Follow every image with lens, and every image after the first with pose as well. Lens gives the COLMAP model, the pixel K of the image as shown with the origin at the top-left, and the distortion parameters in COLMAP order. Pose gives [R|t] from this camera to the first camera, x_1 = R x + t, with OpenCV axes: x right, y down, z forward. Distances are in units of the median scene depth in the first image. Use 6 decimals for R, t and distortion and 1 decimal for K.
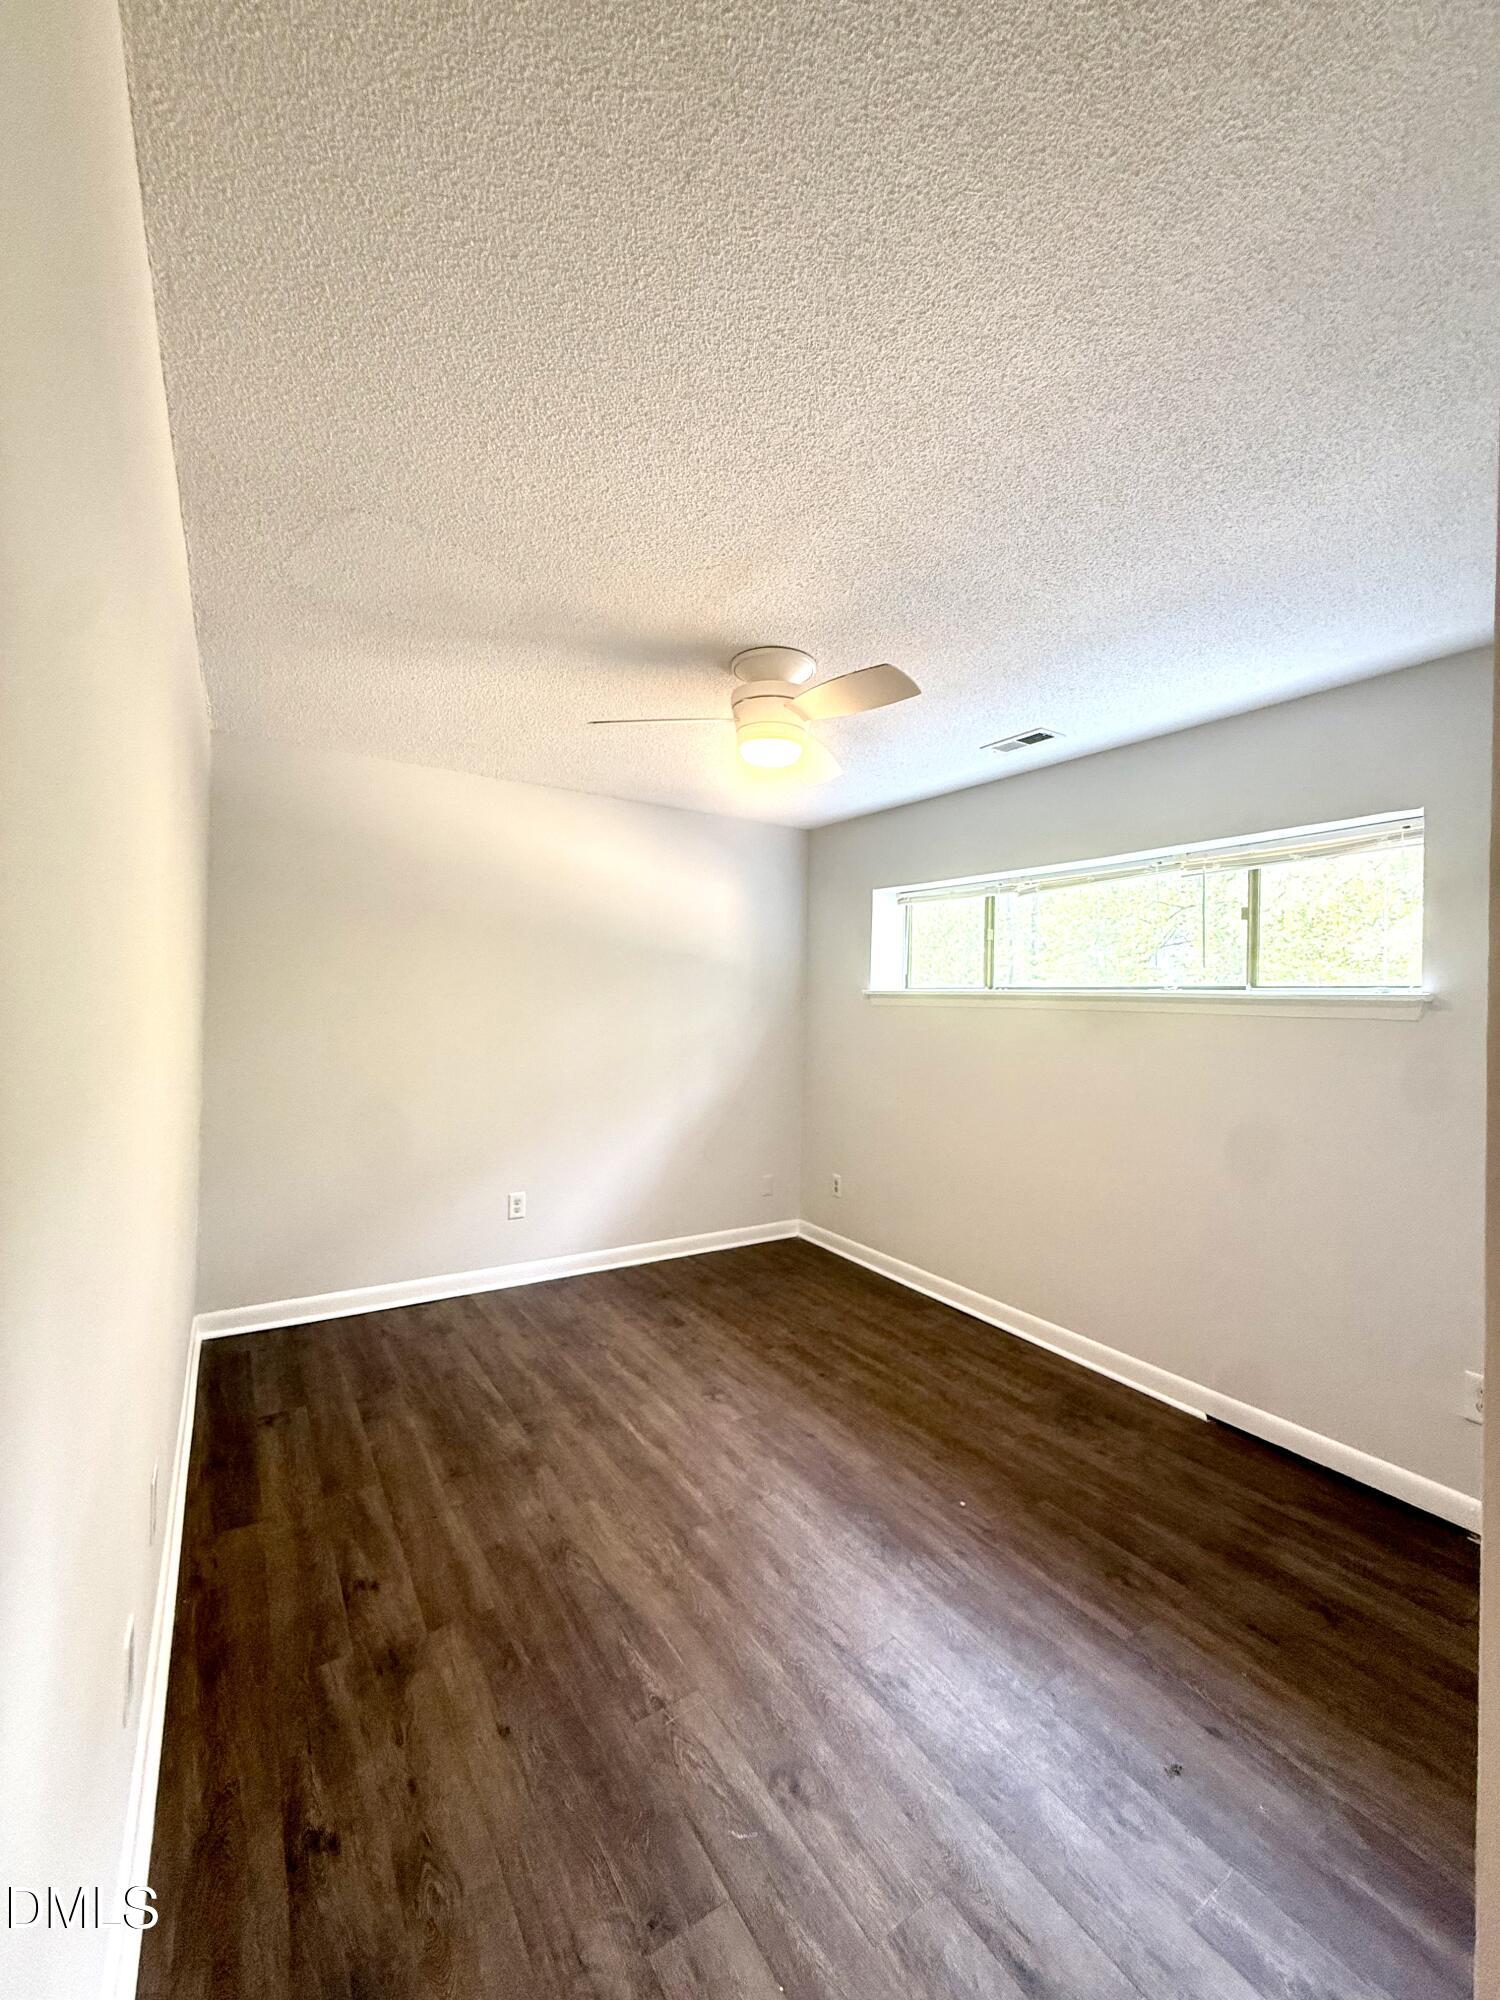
lens RADIAL K [[800.5, 0, 743.0], [0, 800.5, 994.5], [0, 0, 1]] dist [-0.000057, 0.000088]
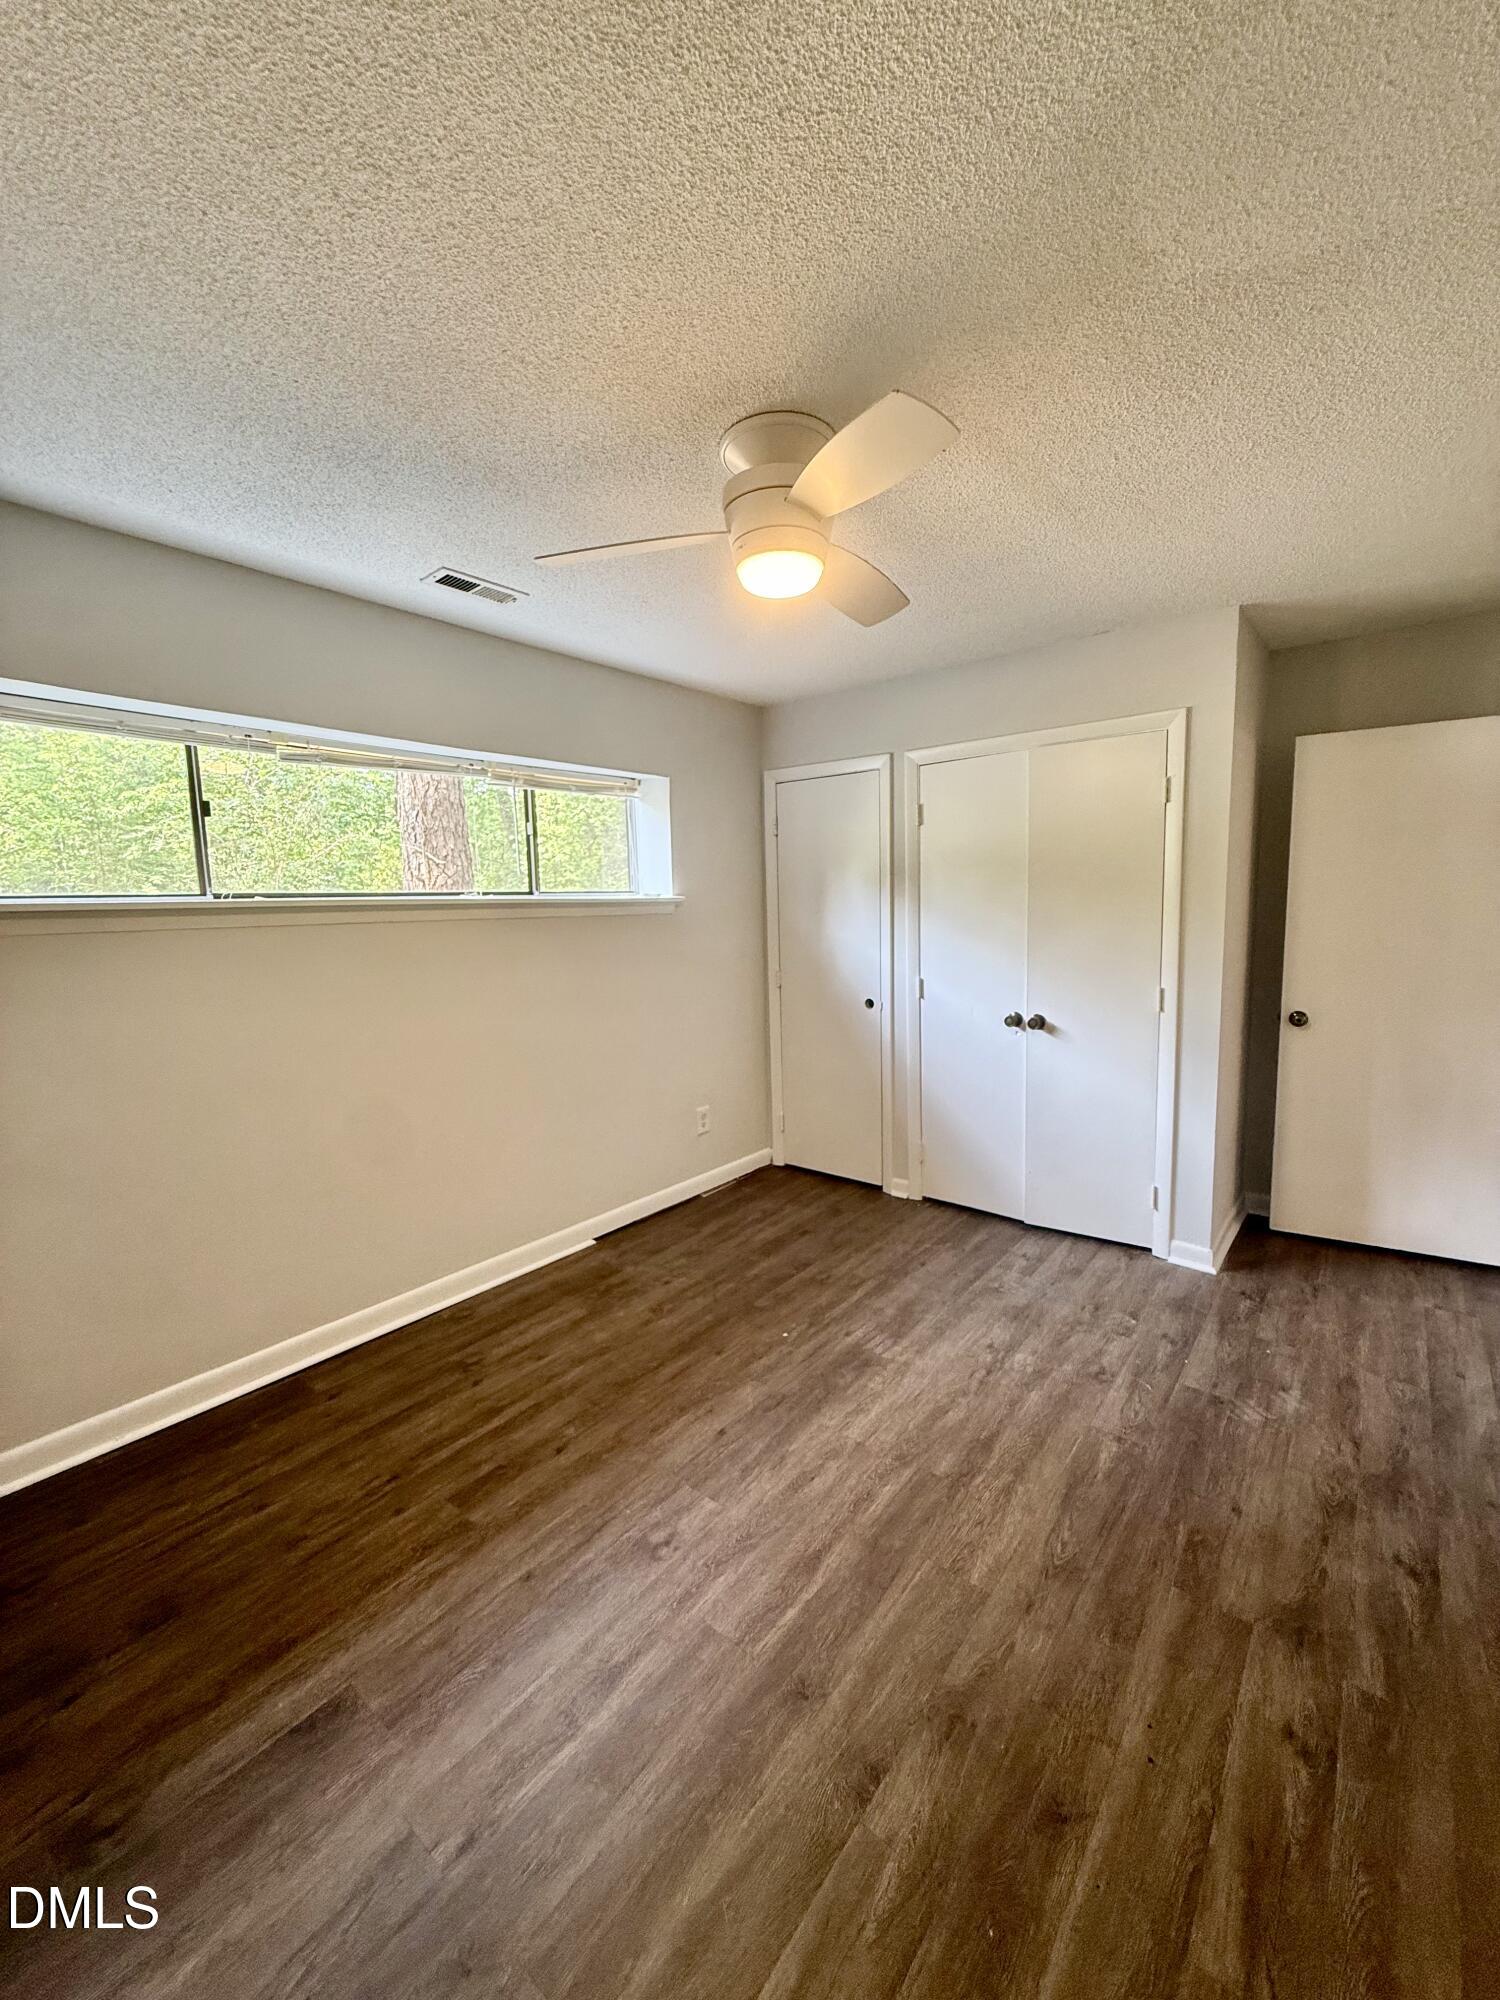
lens RADIAL K [[800.5, 0, 751.9], [0, 800.5, 990.7], [0, 0, 1]] dist [-0.000057, 0.000088]
pose [[-0.314387, -0.124477, 0.941099, -0.778607], [0.004450, 0.991162, 0.132585, -0.027446], [-0.949285, 0.045871, -0.311054, 1.422552]]
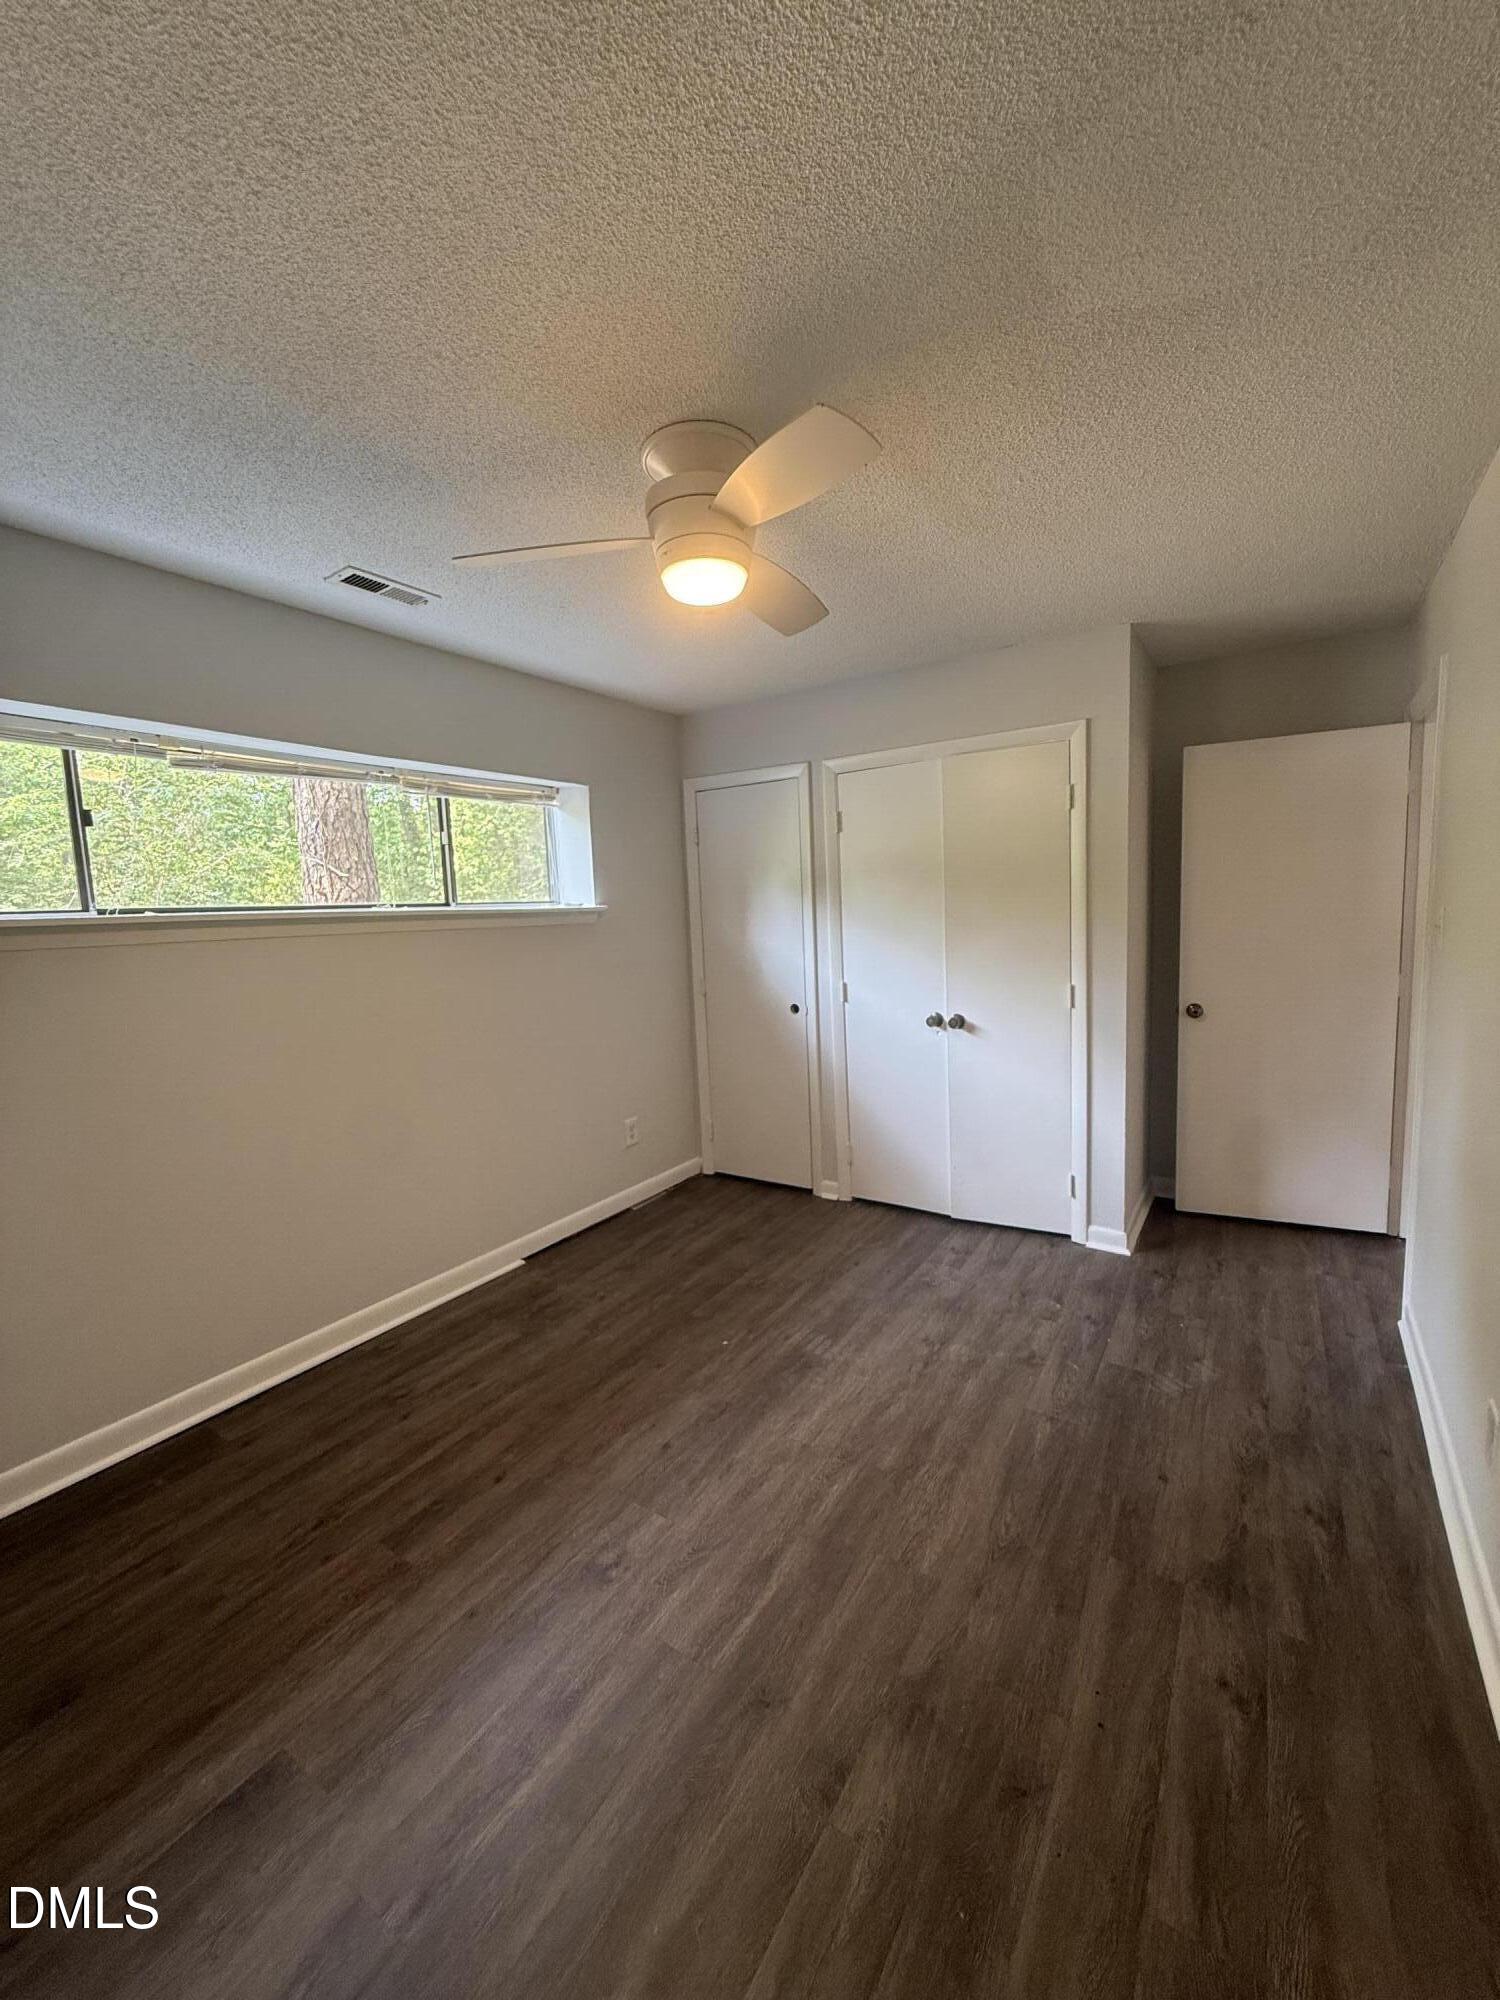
lens RADIAL K [[800.5, 0, 752.6], [0, 800.5, 990.3], [0, 0, 1]] dist [-0.000057, 0.000088]
pose [[-0.413682, -0.102655, 0.904616, -0.772023], [0.018788, 0.992449, 0.121214, -0.022471], [-0.910228, 0.067140, -0.408629, 1.440869]]
